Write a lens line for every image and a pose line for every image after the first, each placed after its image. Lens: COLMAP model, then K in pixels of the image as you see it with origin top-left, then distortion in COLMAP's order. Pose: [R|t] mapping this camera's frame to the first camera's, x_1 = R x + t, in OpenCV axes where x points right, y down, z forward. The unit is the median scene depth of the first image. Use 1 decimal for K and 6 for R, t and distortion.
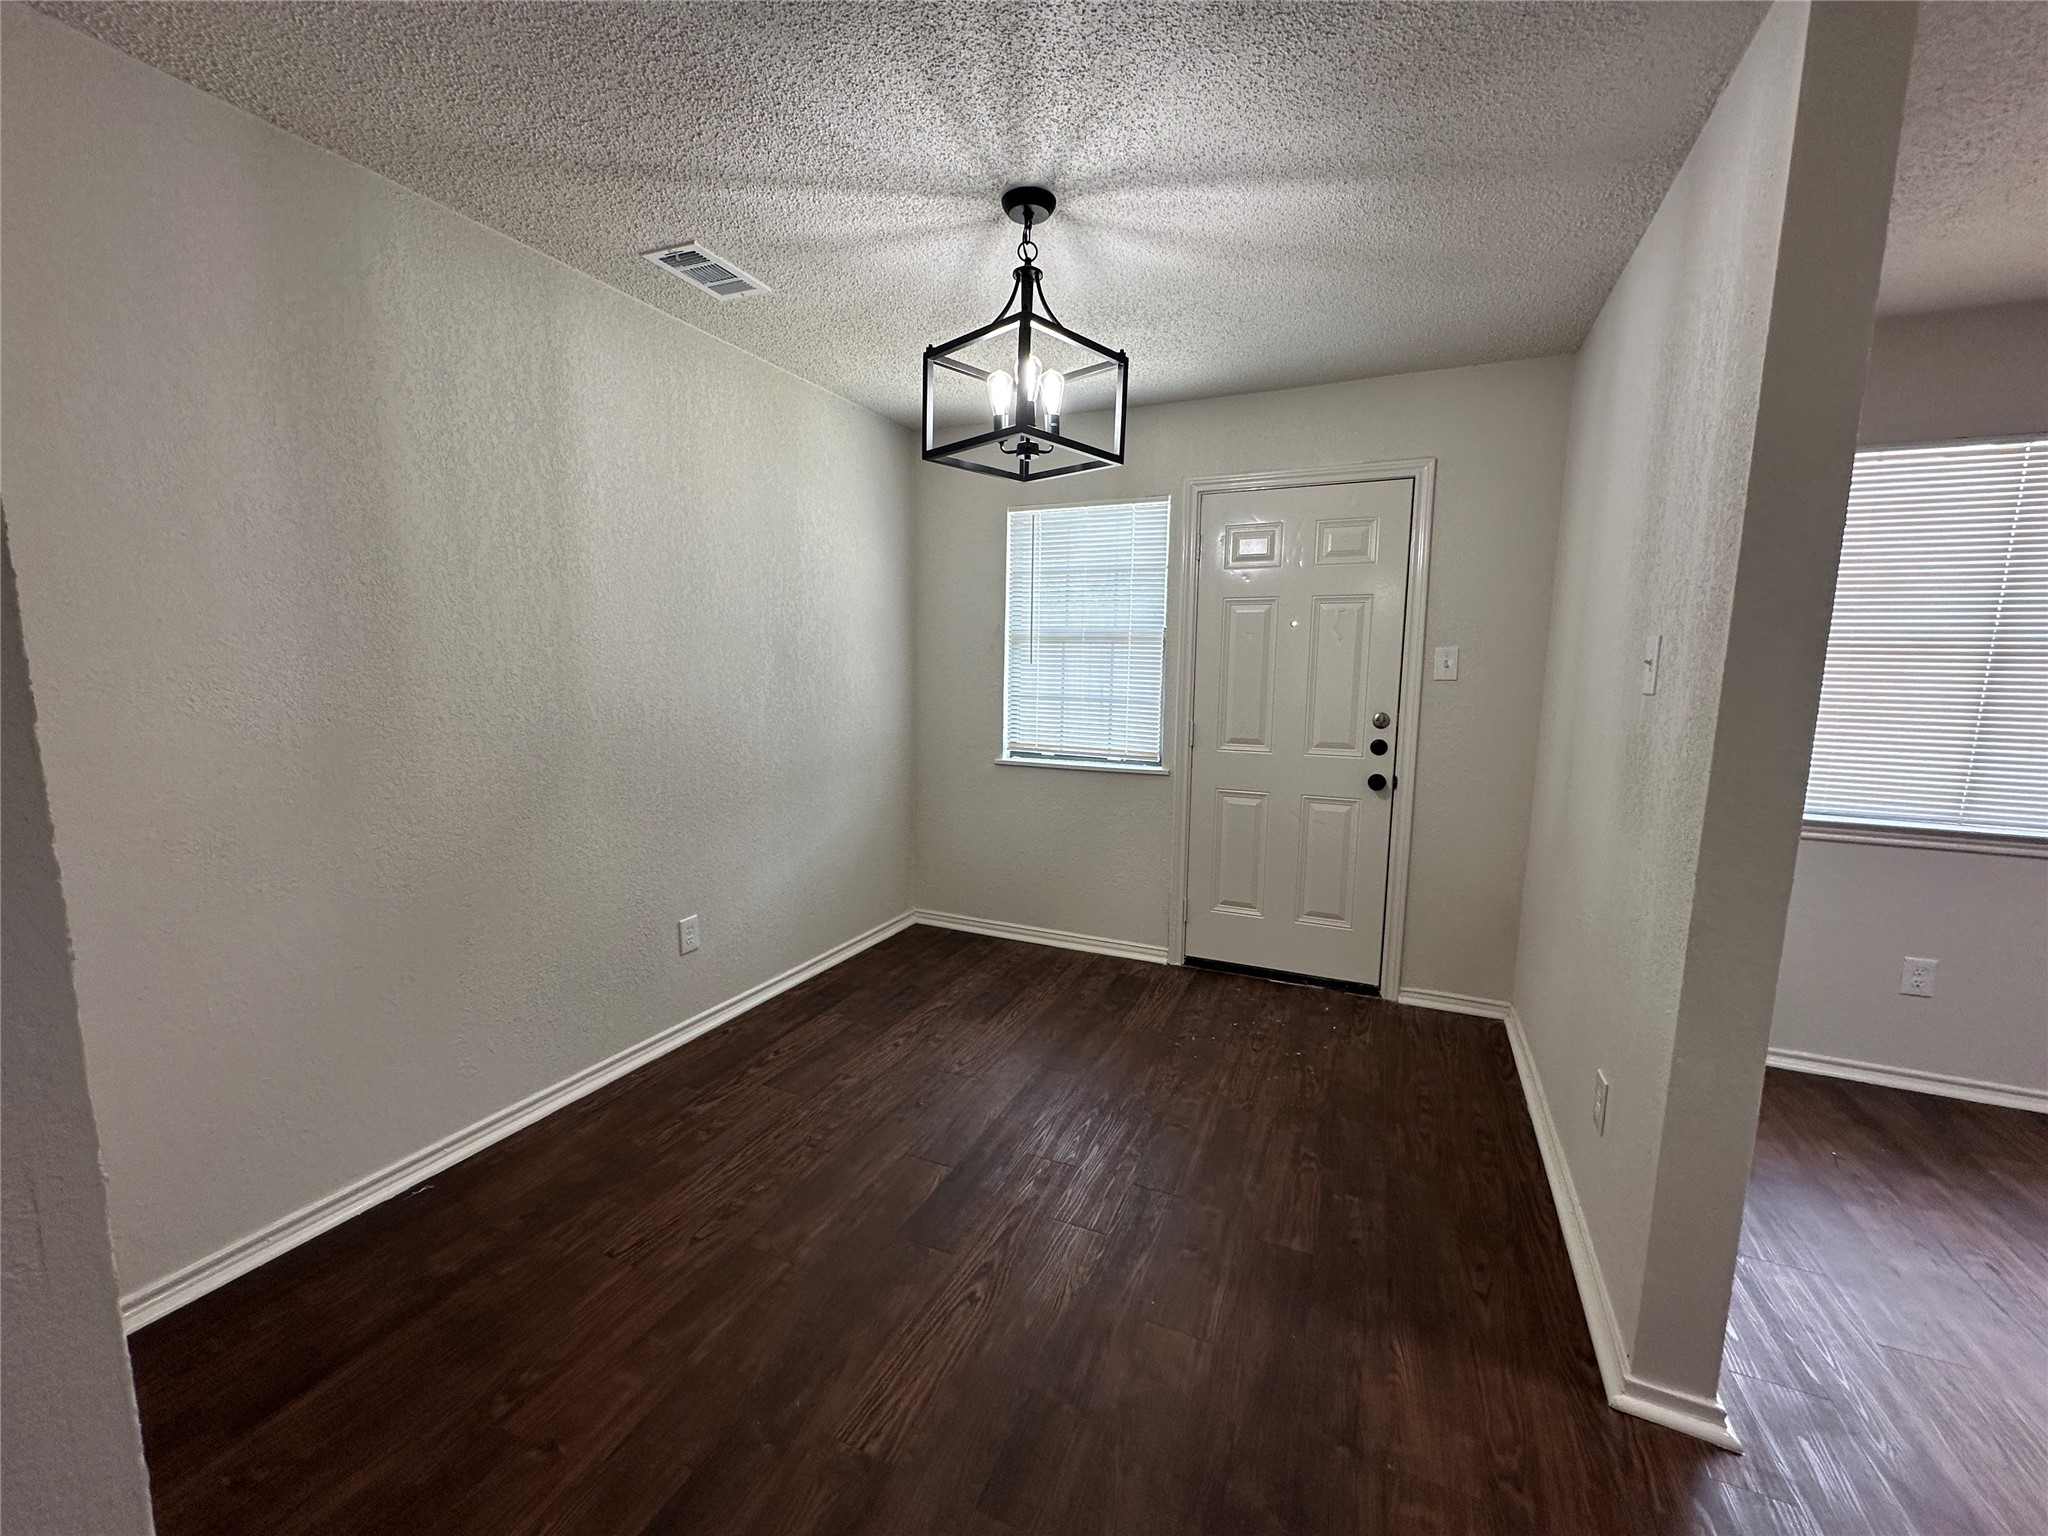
lens RADIAL K [[819.6, 0, 1021.5], [0, 819.6, 766.0], [0, 0, 1]] dist [0.000312, -0.000023]
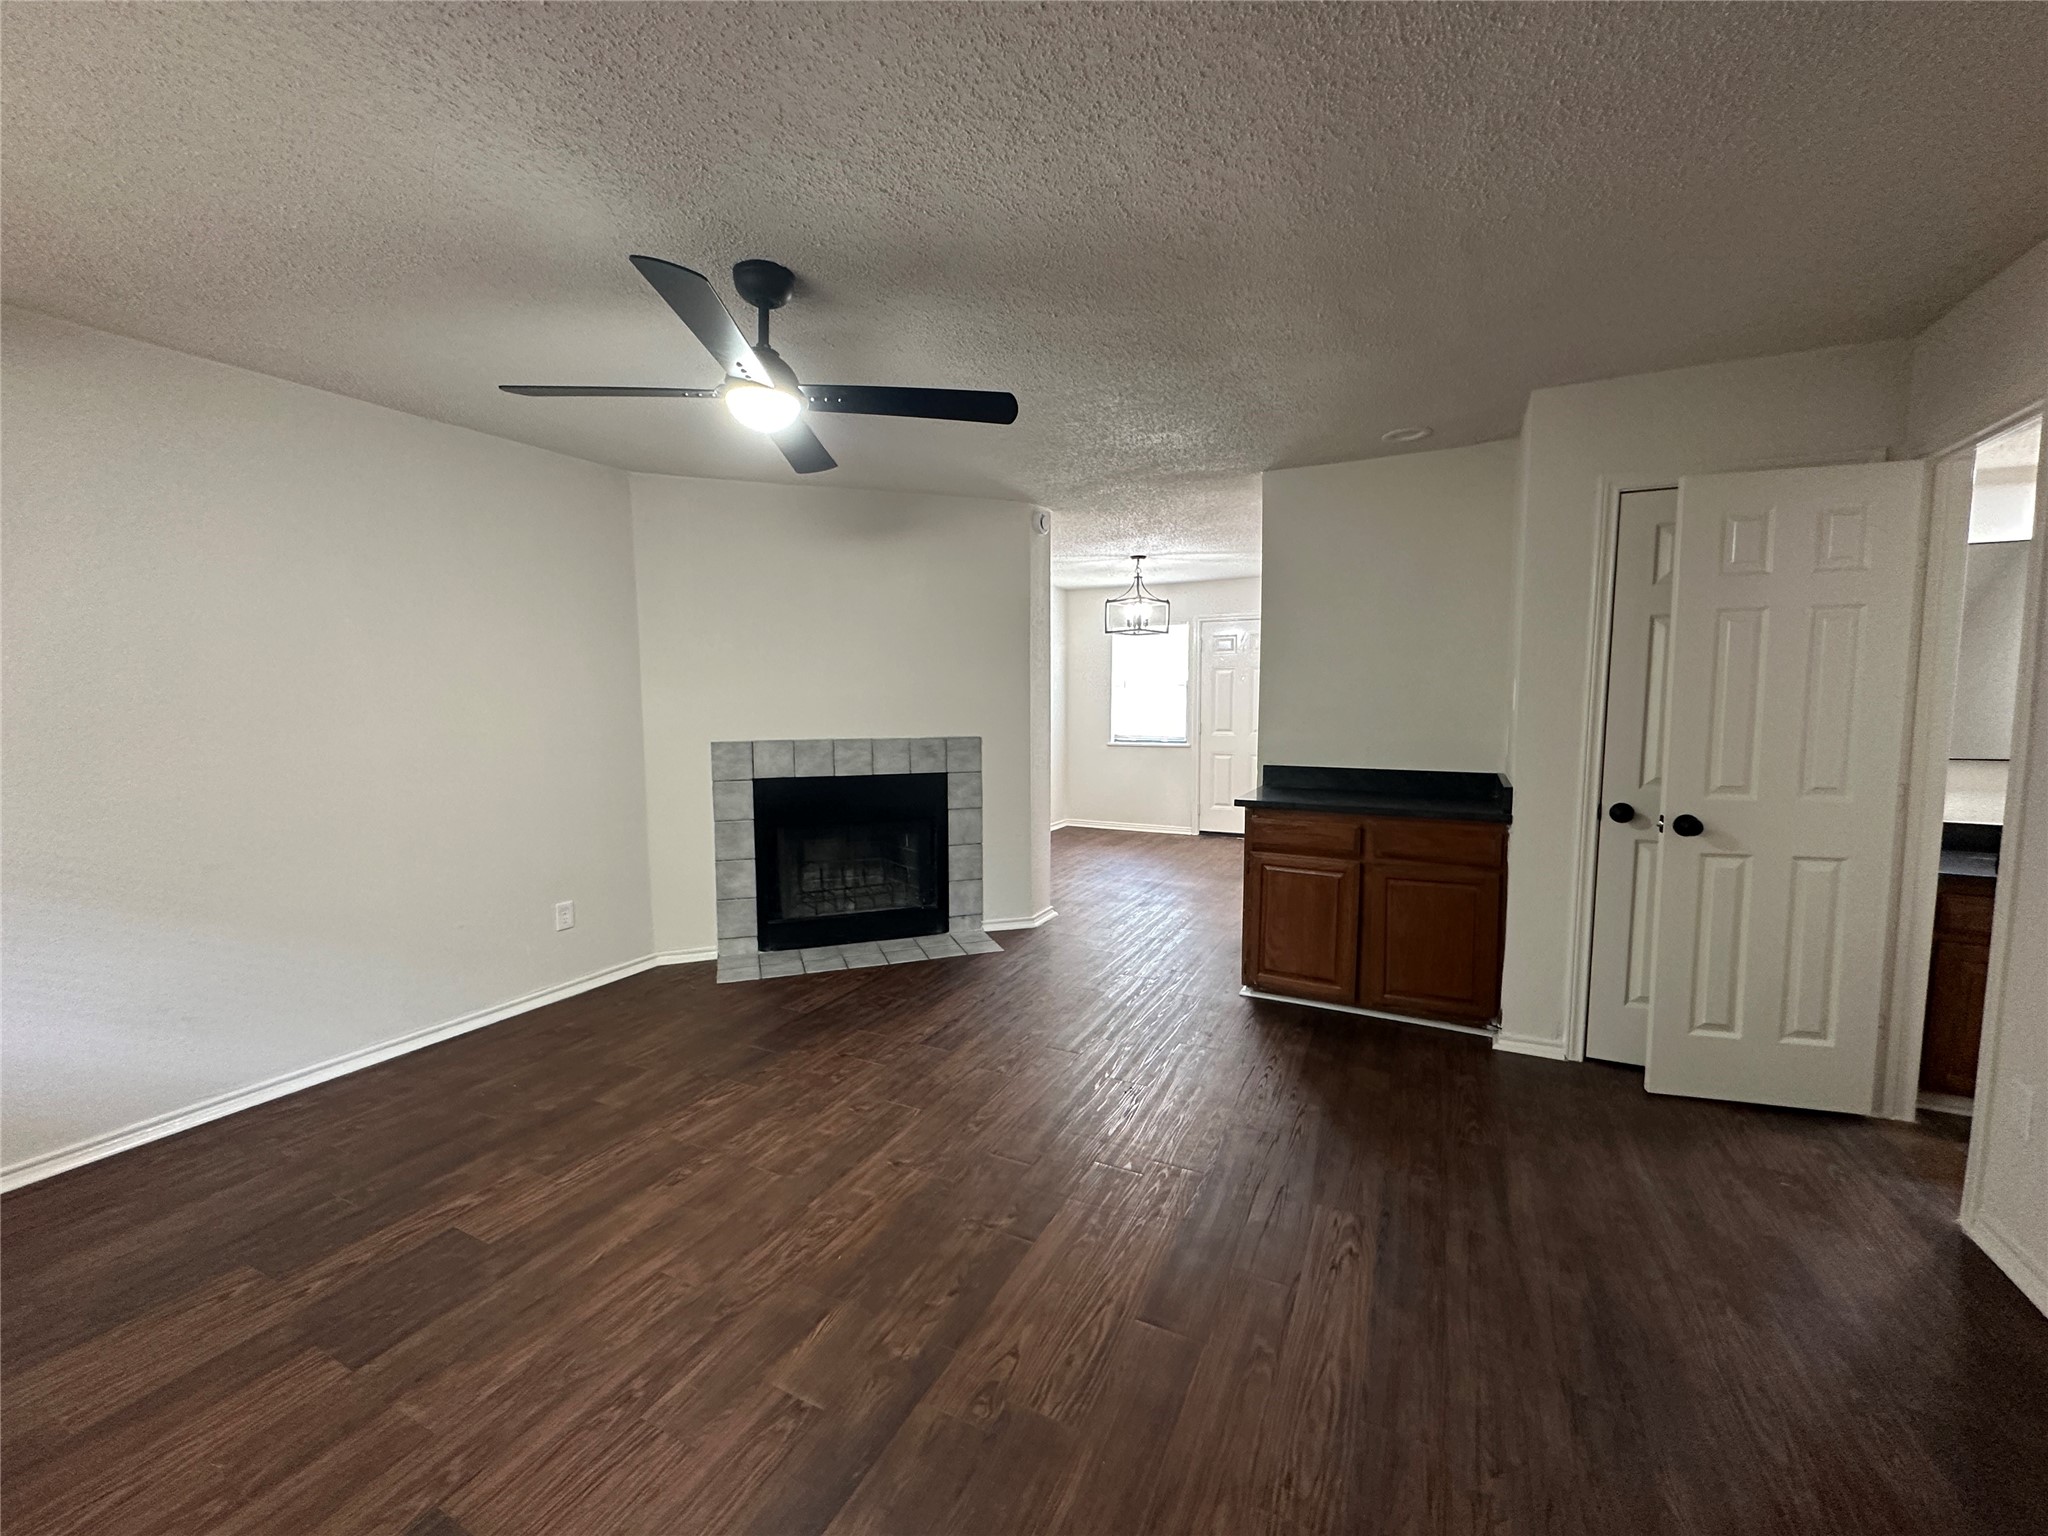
lens RADIAL K [[819.6, 0, 1032.8], [0, 819.6, 770.0], [0, 0, 1]] dist [0.000312, -0.000023]
pose [[0.999229, -0.008677, -0.038286, -0.171831], [0.006989, 0.999006, -0.044020, 0.182460], [0.038630, 0.043718, 0.998297, -1.311290]]
